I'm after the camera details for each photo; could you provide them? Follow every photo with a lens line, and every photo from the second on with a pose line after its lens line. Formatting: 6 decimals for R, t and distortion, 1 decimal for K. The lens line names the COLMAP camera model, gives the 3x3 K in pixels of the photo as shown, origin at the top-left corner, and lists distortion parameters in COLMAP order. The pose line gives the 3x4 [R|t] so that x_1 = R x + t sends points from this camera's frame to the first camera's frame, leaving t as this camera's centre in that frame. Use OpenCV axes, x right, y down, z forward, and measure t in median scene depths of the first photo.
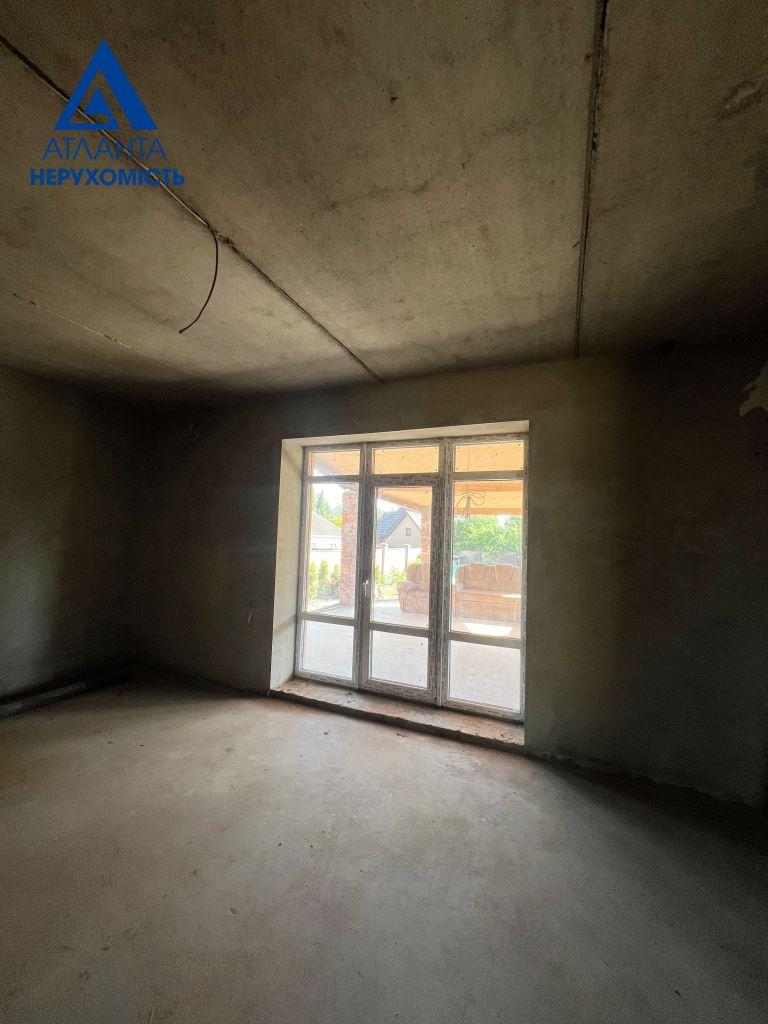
lens RADIAL K [[409.6, 0, 386.5], [0, 409.6, 512.5], [0, 0, 1]] dist [-0.004134, 0.001062]
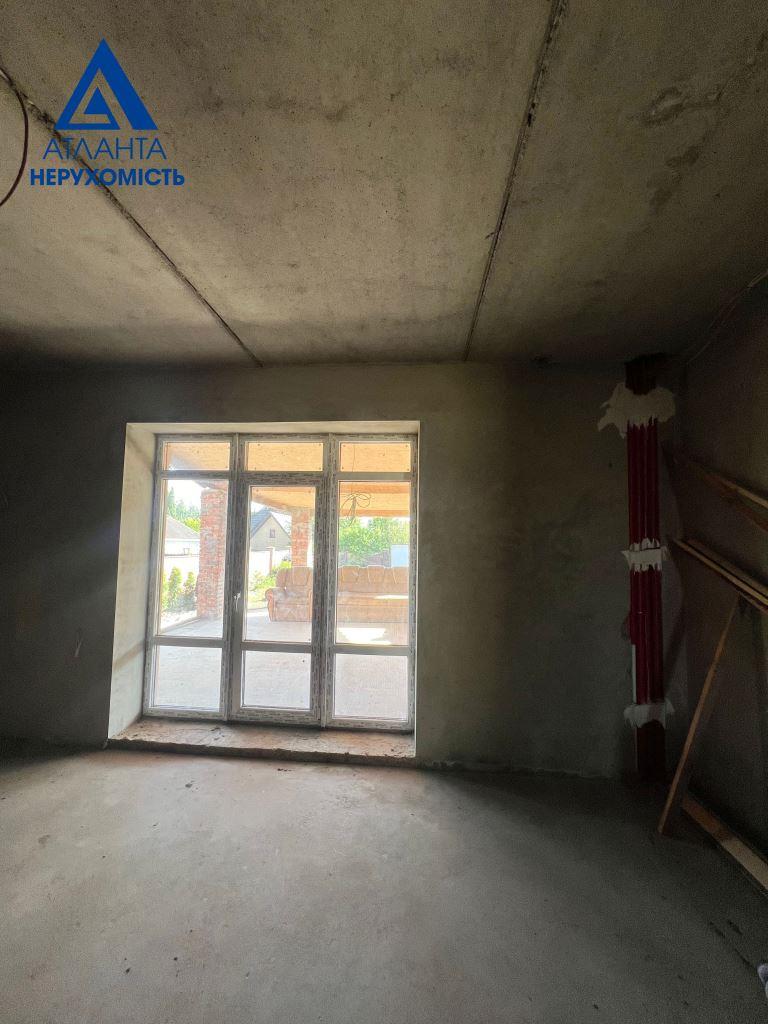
lens RADIAL K [[409.6, 0, 385.1], [0, 409.6, 513.3], [0, 0, 1]] dist [-0.004134, 0.001062]
pose [[0.947697, 0.004921, 0.319135, -0.045238], [-0.004620, 0.999988, -0.001699, -0.003929], [-0.319139, 0.000136, 0.947708, 0.119341]]
